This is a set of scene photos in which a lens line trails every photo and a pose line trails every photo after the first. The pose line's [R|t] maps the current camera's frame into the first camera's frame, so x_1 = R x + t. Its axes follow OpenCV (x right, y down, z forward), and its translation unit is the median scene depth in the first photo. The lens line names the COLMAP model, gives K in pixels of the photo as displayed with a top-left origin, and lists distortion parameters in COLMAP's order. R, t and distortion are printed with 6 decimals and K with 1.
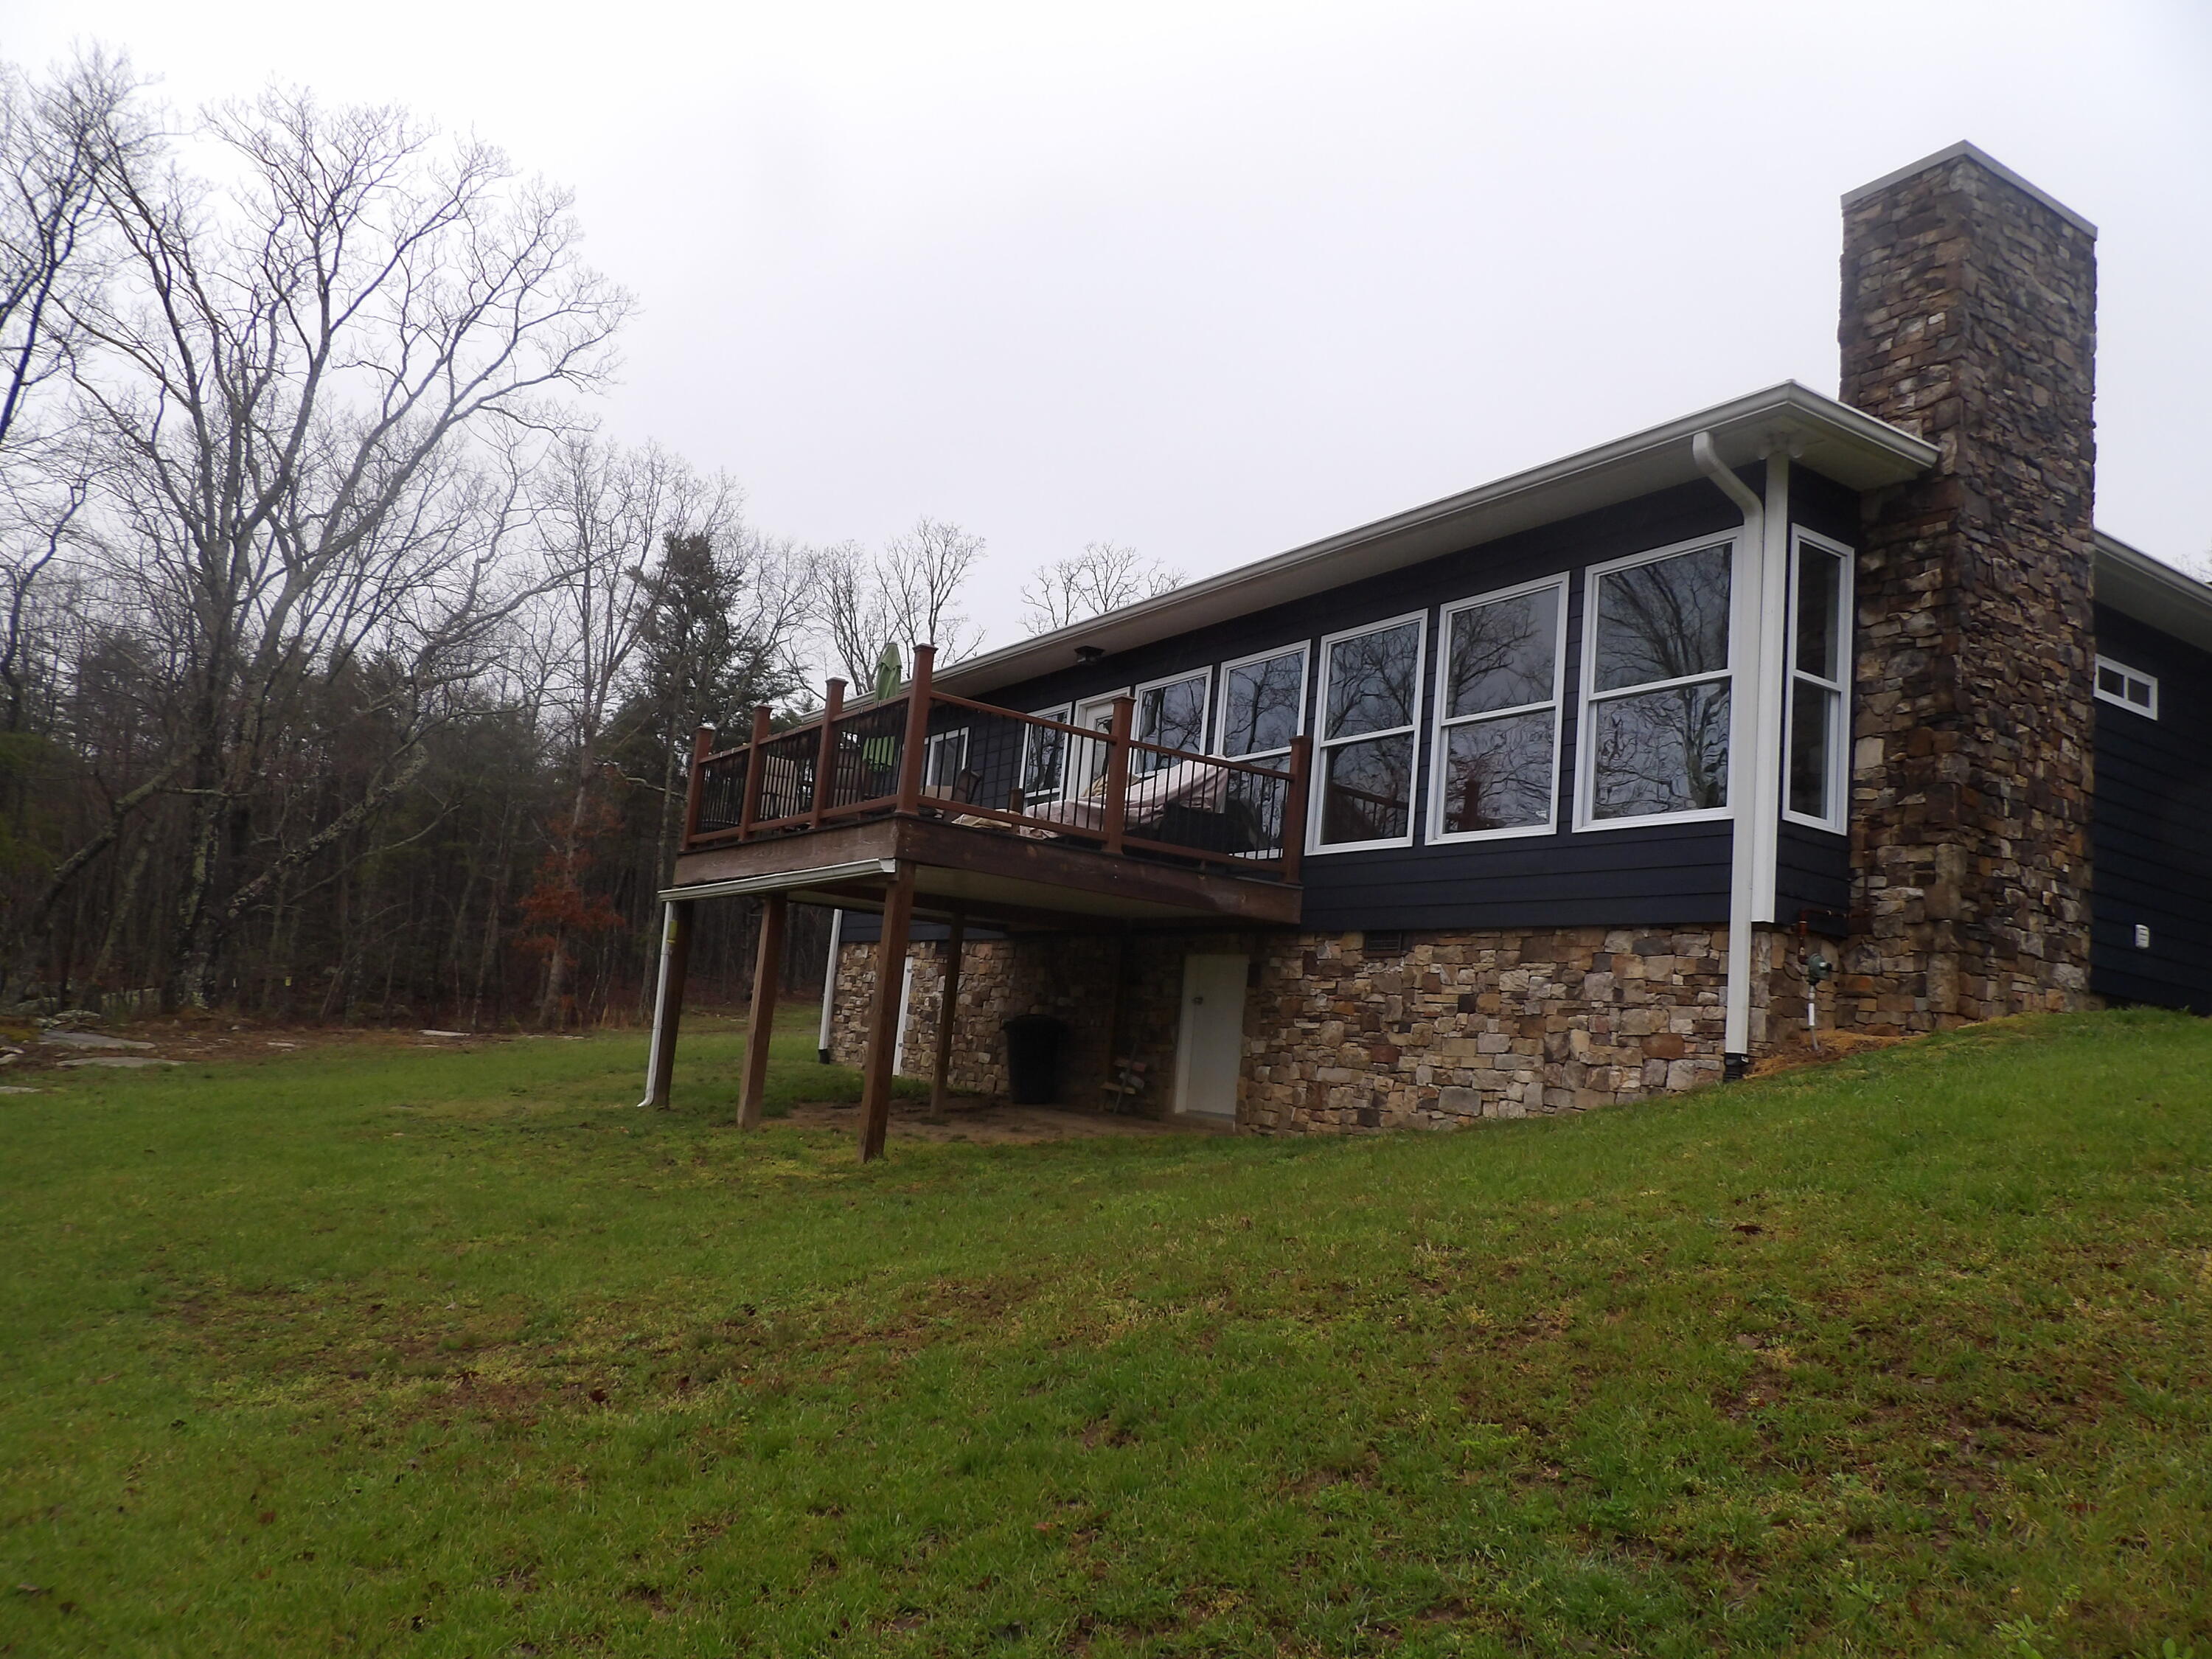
lens RADIAL K [[1571.0, 0, 1097.7], [0, 1571.0, 832.3], [0, 0, 1]] dist [-0.034749, 0.025465]
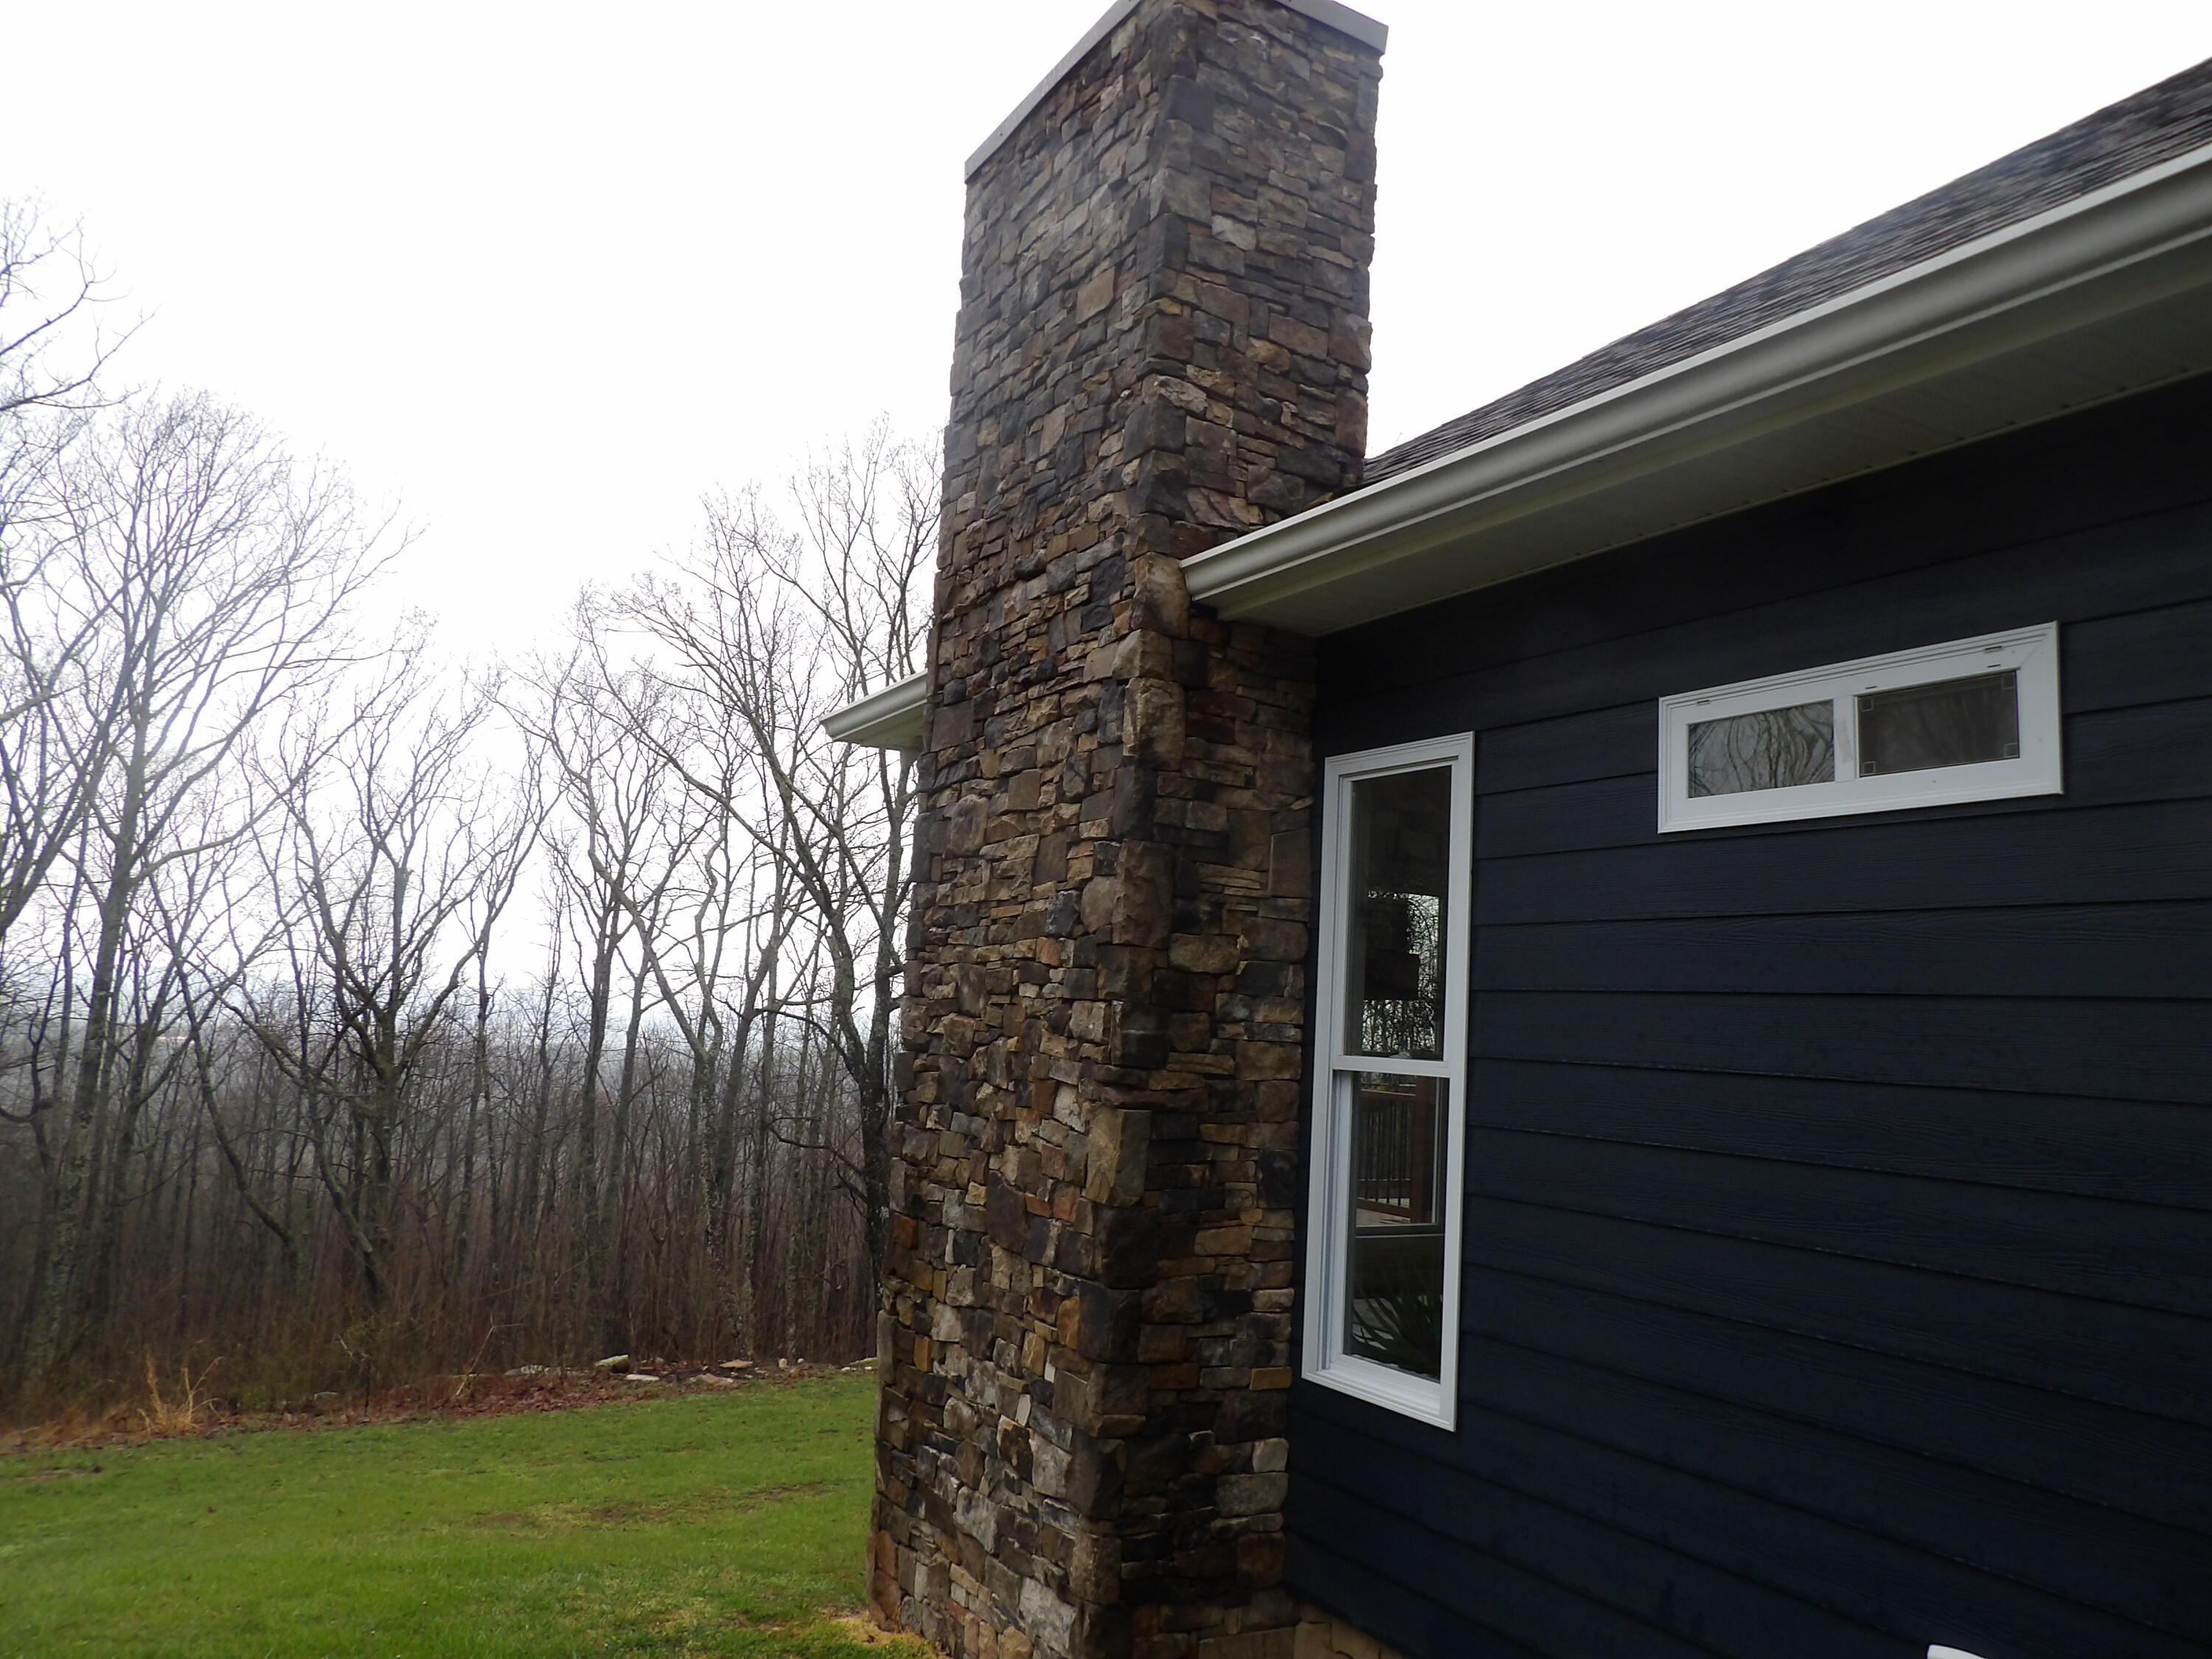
lens RADIAL K [[1571.0, 0, 1097.7], [0, 1571.0, 832.3], [0, 0, 1]] dist [-0.034749, 0.025465]
pose [[-0.018217, -0.222933, -0.974664, 1.137903], [0.083004, 0.971123, -0.223674, -0.029145], [0.996383, -0.084975, 0.000813, 1.044819]]
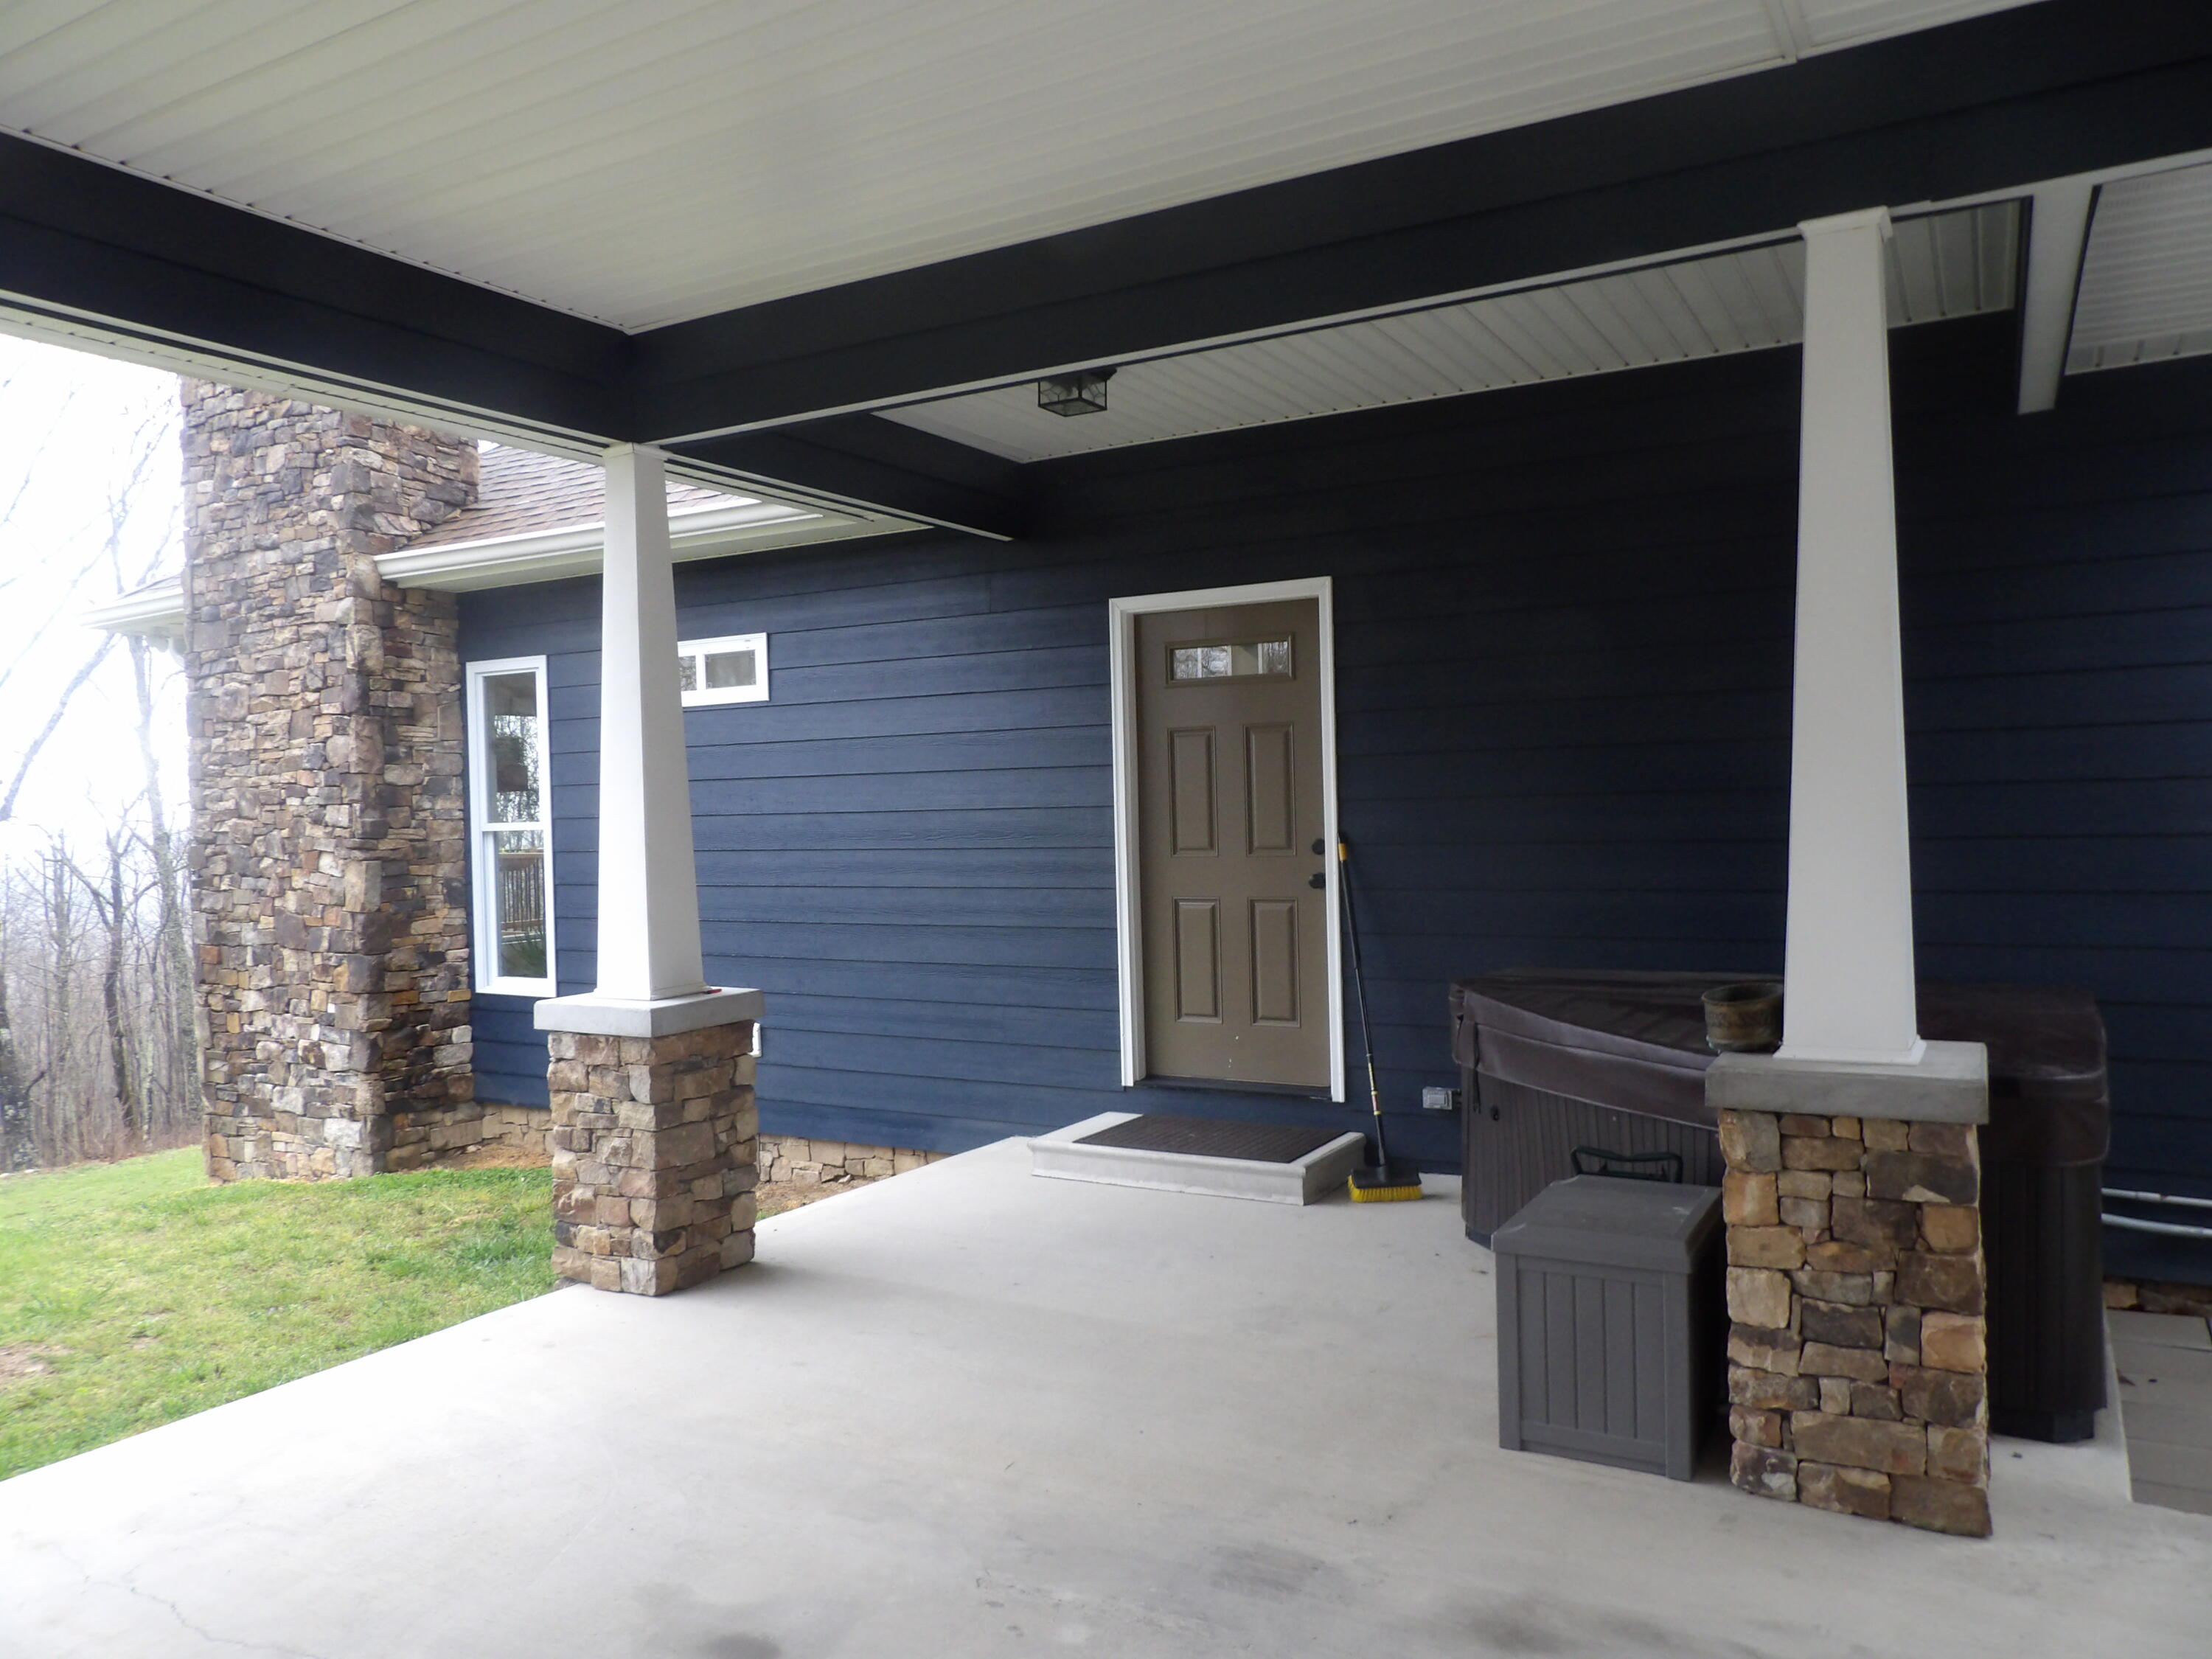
lens RADIAL K [[1571.0, 0, 1097.7], [0, 1571.0, 832.3], [0, 0, 1]] dist [-0.034749, 0.025465]
pose [[0.474746, -0.097756, -0.874677, 1.613972], [0.193237, 0.981140, -0.004771, 0.013746], [0.858648, -0.166755, 0.484682, 0.977903]]
